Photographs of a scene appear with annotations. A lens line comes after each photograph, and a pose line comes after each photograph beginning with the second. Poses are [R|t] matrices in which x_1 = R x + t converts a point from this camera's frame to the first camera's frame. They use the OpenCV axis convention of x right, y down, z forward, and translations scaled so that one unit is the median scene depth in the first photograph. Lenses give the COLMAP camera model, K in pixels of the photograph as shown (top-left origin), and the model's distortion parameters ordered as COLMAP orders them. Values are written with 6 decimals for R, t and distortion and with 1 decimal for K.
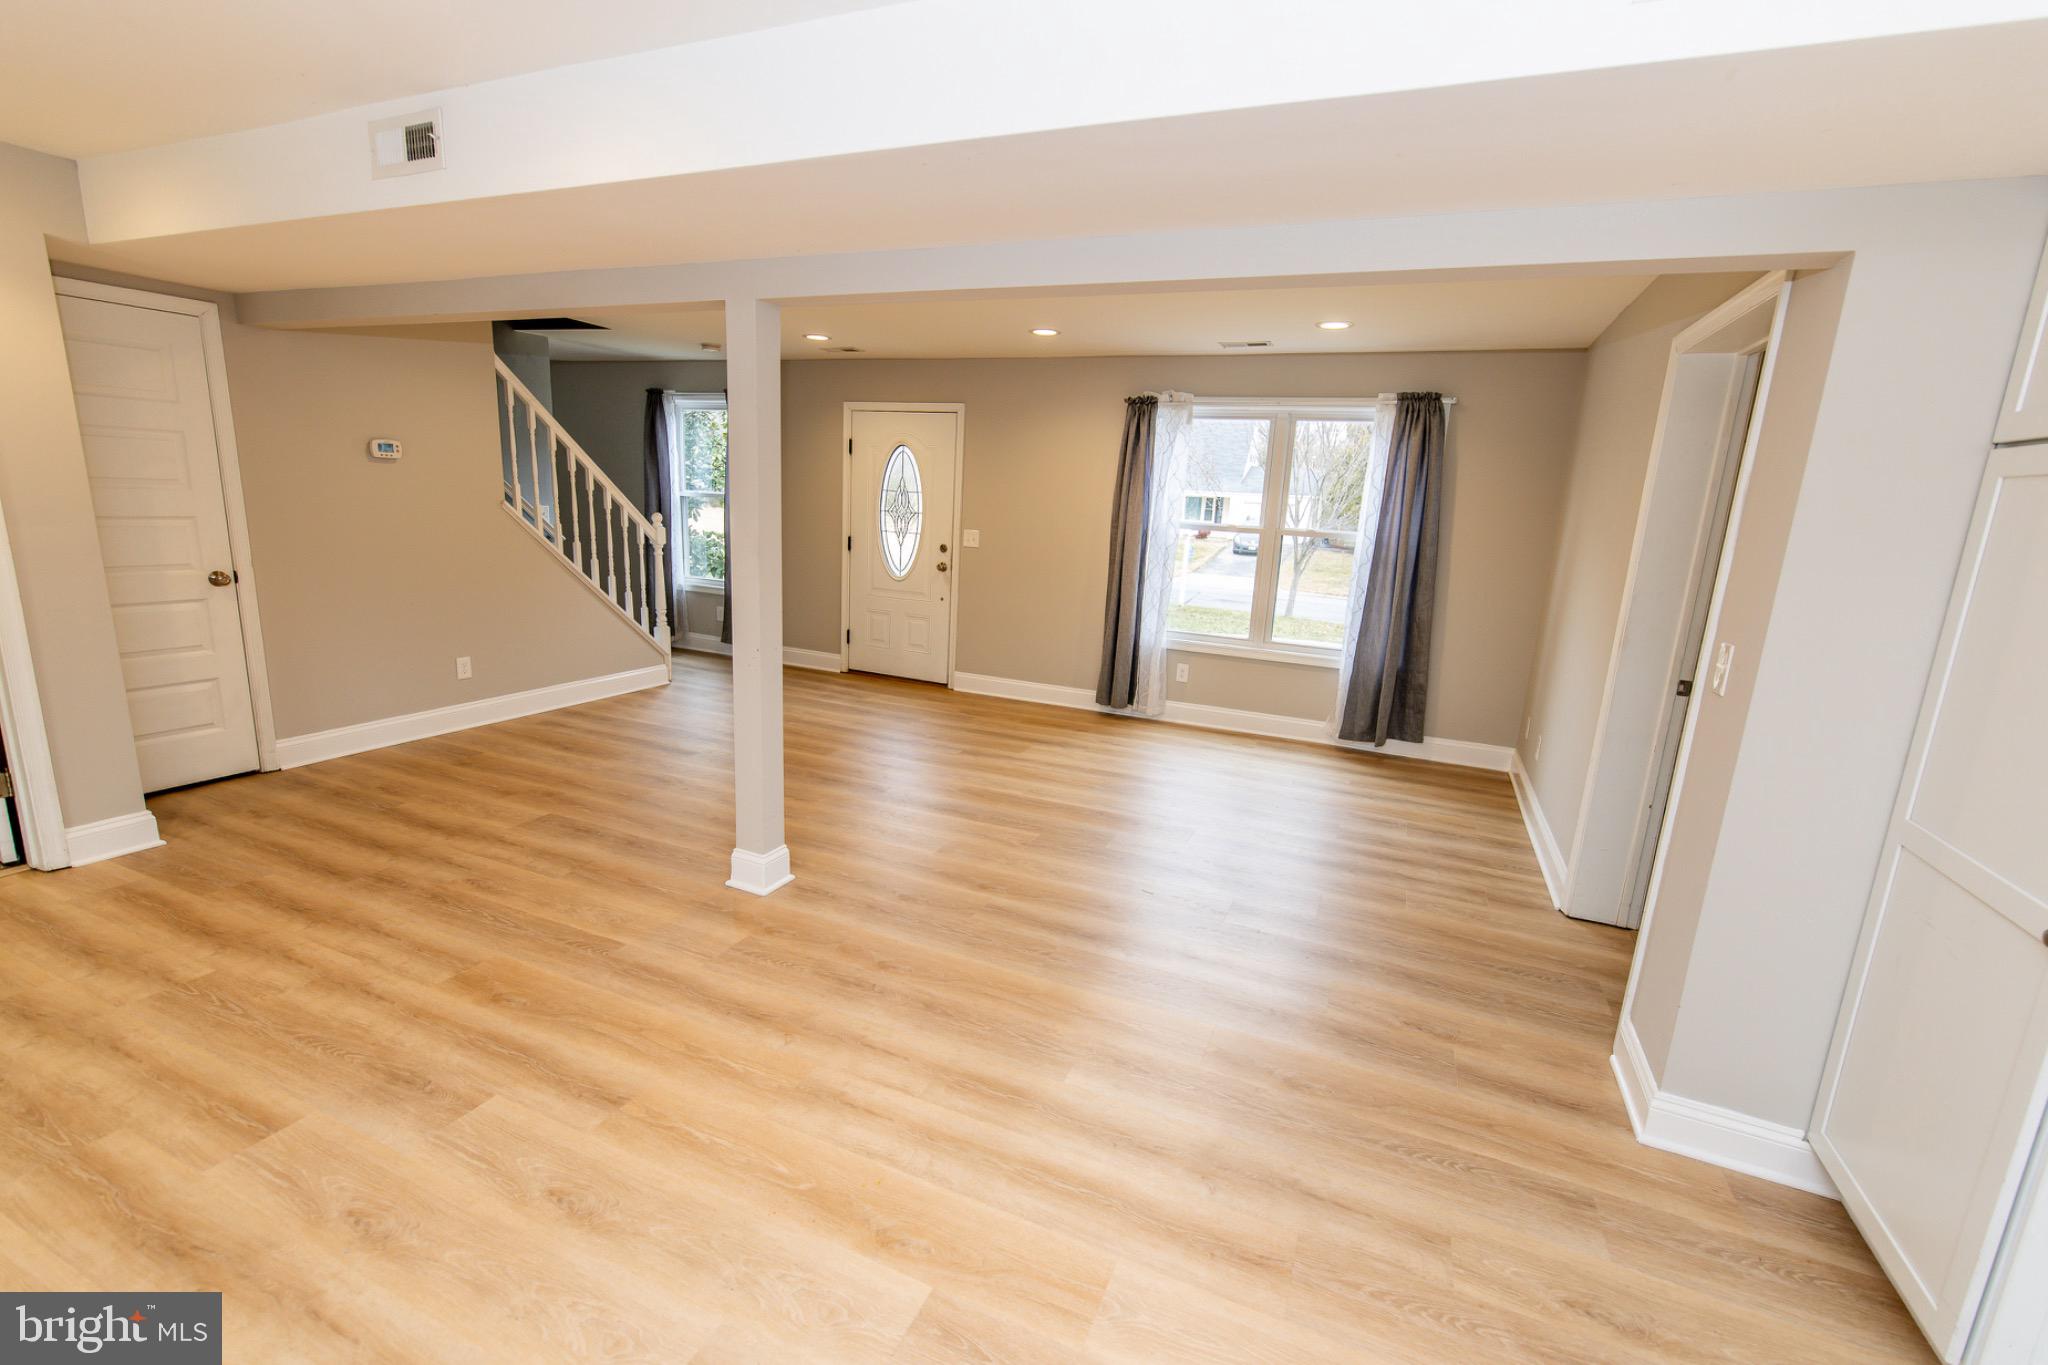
lens RADIAL K [[875.2, 0, 1030.2], [0, 875.2, 683.0], [0, 0, 1]] dist [0.000642, -0.000797]
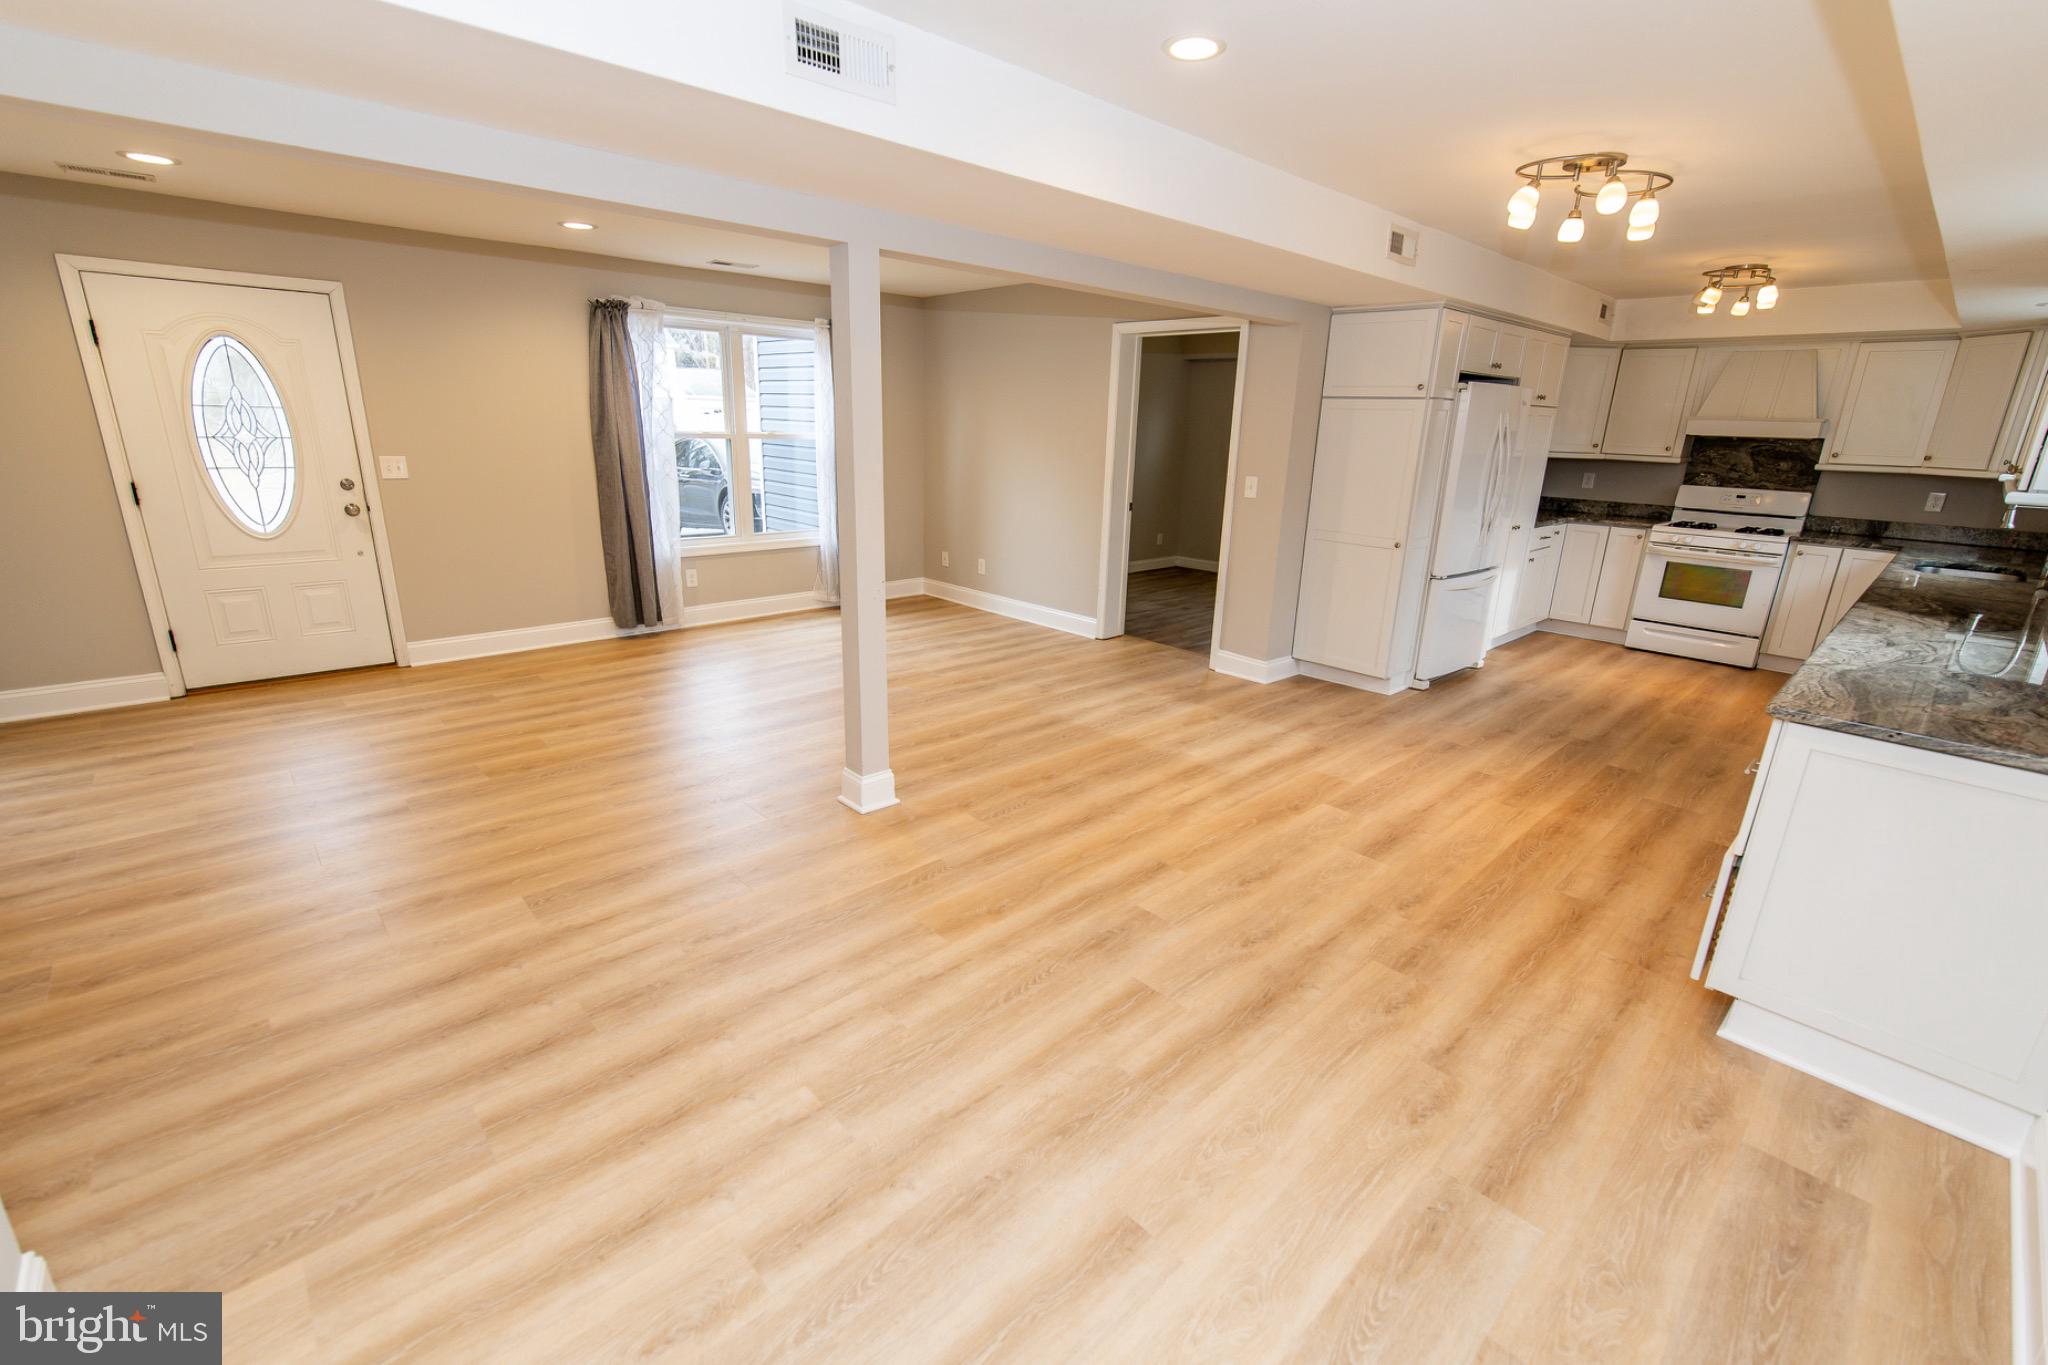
lens RADIAL K [[875.2, 0, 1026.1], [0, 875.2, 678.8], [0, 0, 1]] dist [0.000642, -0.000797]
pose [[0.398145, -0.301027, 0.866523, -1.021832], [0.185975, 0.951494, 0.245095, -0.131584], [-0.898273, 0.063568, 0.434816, 0.318867]]
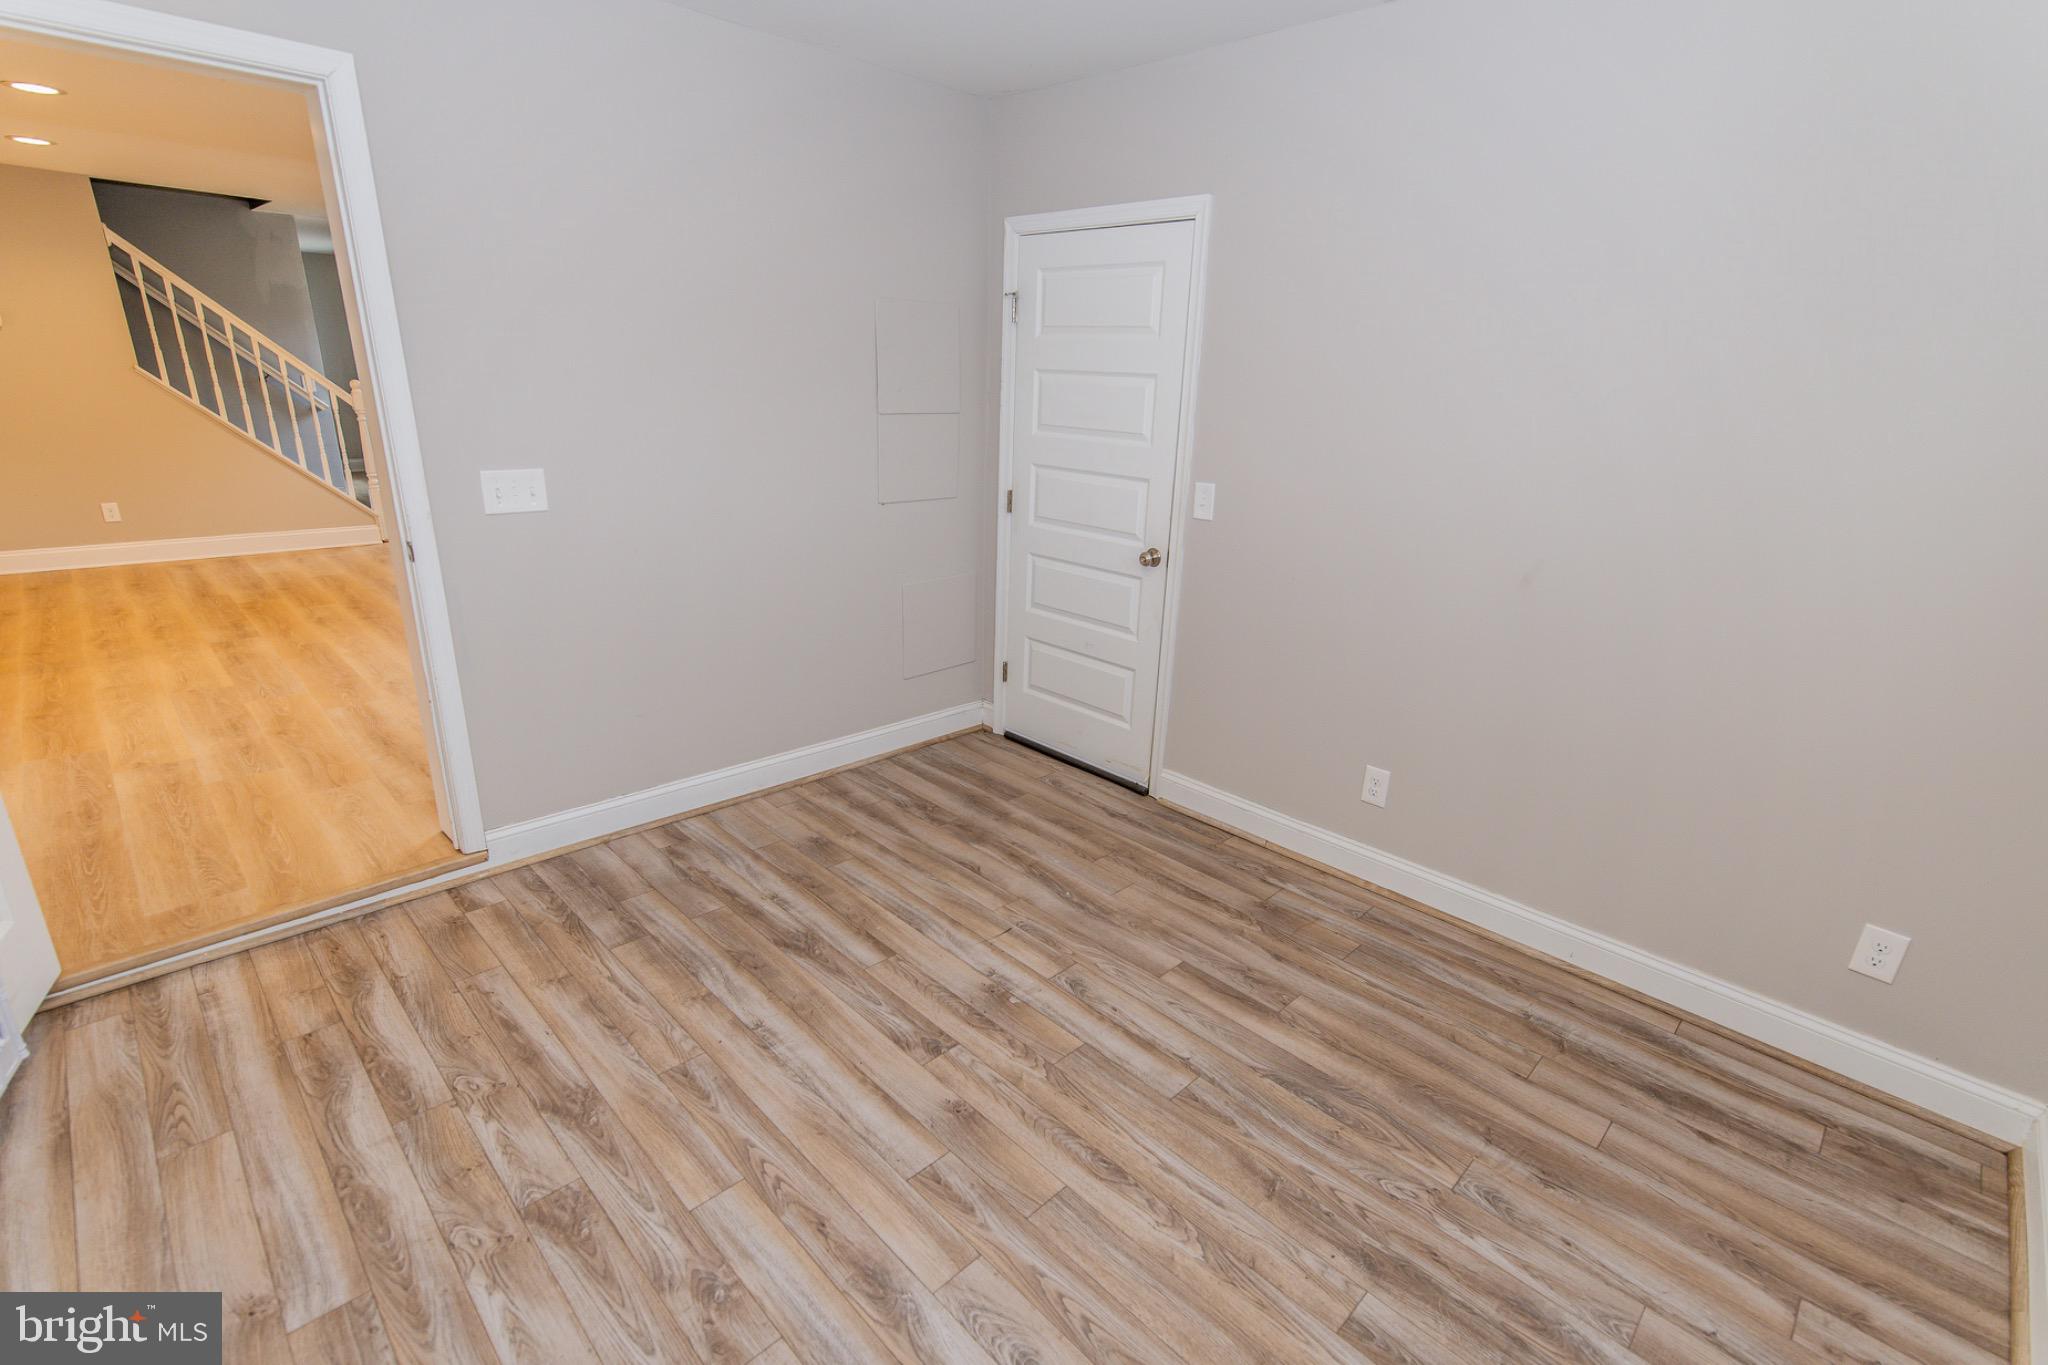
lens RADIAL K [[934.4, 0, 1031.1], [0, 934.4, 686.9], [0, 0, 1]] dist [0.004780, 0.000656]
pose [[0.930910, 0.099362, -0.351473, 1.348162], [-0.064334, 0.991847, 0.110003, -0.003725], [0.359537, -0.079792, 0.929713, 0.353123]]
